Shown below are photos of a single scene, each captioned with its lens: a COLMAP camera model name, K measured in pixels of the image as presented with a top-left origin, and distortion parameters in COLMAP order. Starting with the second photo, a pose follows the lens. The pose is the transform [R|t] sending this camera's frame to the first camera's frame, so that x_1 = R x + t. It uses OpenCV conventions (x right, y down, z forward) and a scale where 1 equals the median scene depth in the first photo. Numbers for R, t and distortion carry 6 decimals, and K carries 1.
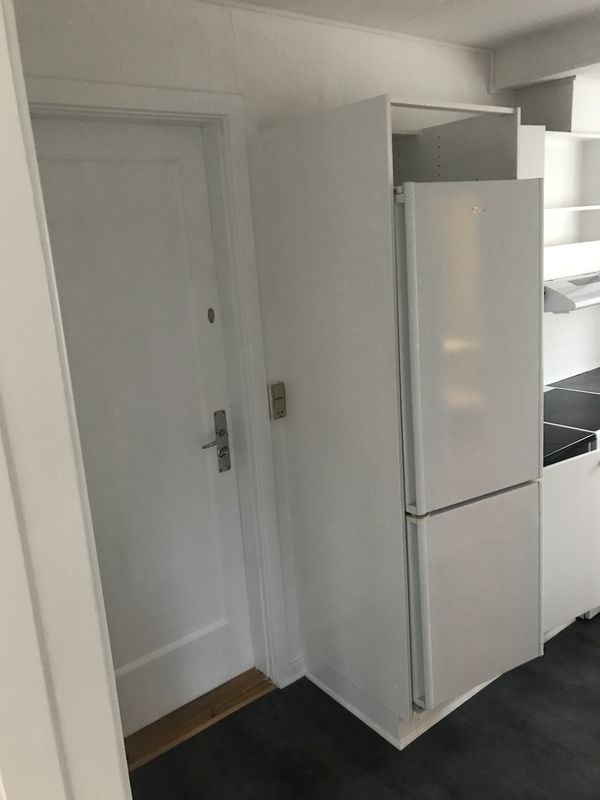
lens RADIAL K [[652.8, 0, 296.6], [0, 652.8, 391.1], [0, 0, 1]] dist [0.046649, -0.038126]
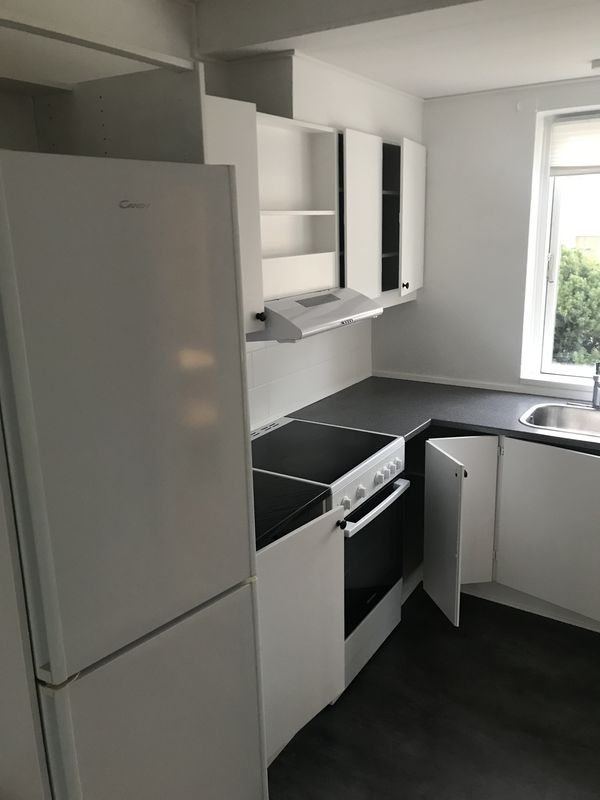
lens RADIAL K [[652.8, 0, 314.6], [0, 652.8, 386.1], [0, 0, 1]] dist [0.046649, -0.038126]
pose [[0.937407, -0.031663, 0.346792, 0.172749], [0.032436, 0.999467, 0.003576, -0.073705], [-0.346721, 0.007896, 0.937935, 0.265156]]
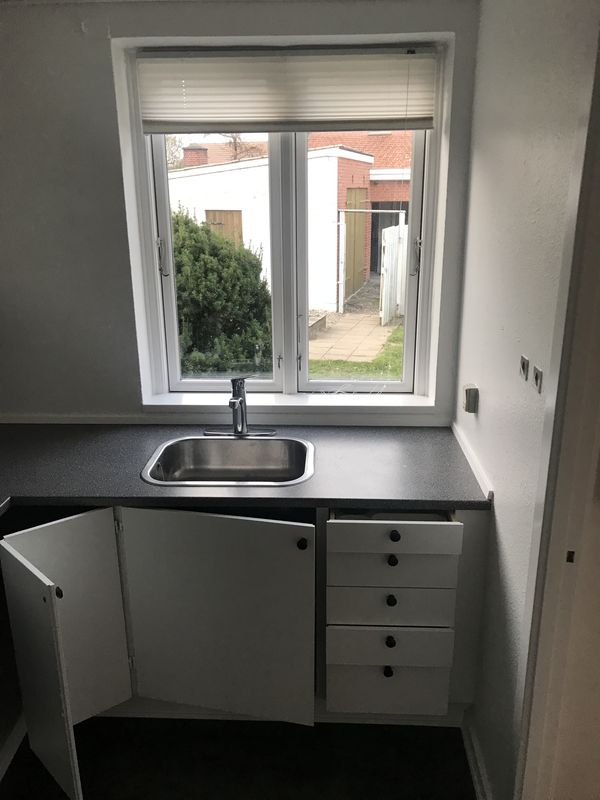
lens RADIAL K [[652.8, 0, 309.8], [0, 652.8, 387.6], [0, 0, 1]] dist [0.046649, -0.038126]
pose [[0.645633, -0.155550, 0.747638, 0.451013], [0.136065, 0.986801, 0.087808, -0.151822], [-0.751429, 0.045036, 0.658276, 0.519552]]
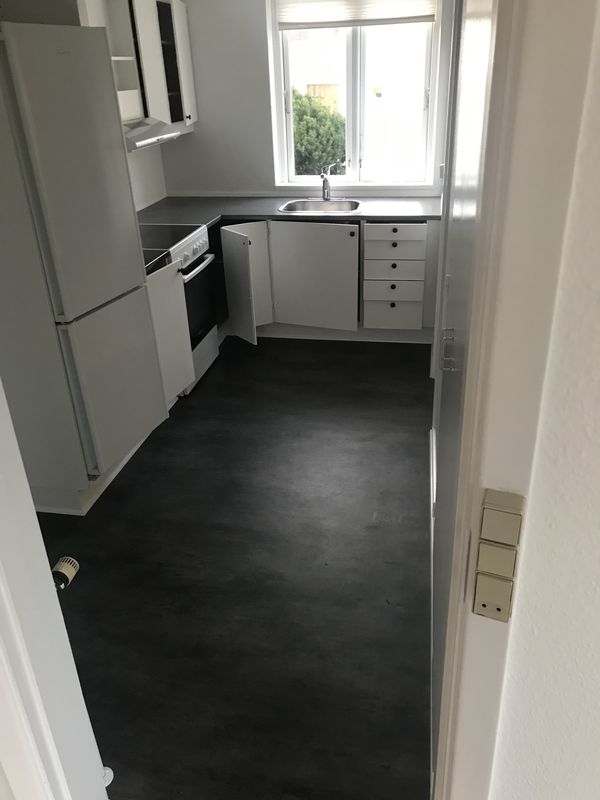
lens RADIAL K [[652.8, 0, 306.6], [0, 652.8, 388.2], [0, 0, 1]] dist [0.046649, -0.038126]
pose [[0.752999, -0.247345, 0.609764, -0.209699], [0.132085, 0.964619, 0.228176, 0.073817], [-0.644628, -0.091276, 0.759028, -0.184291]]
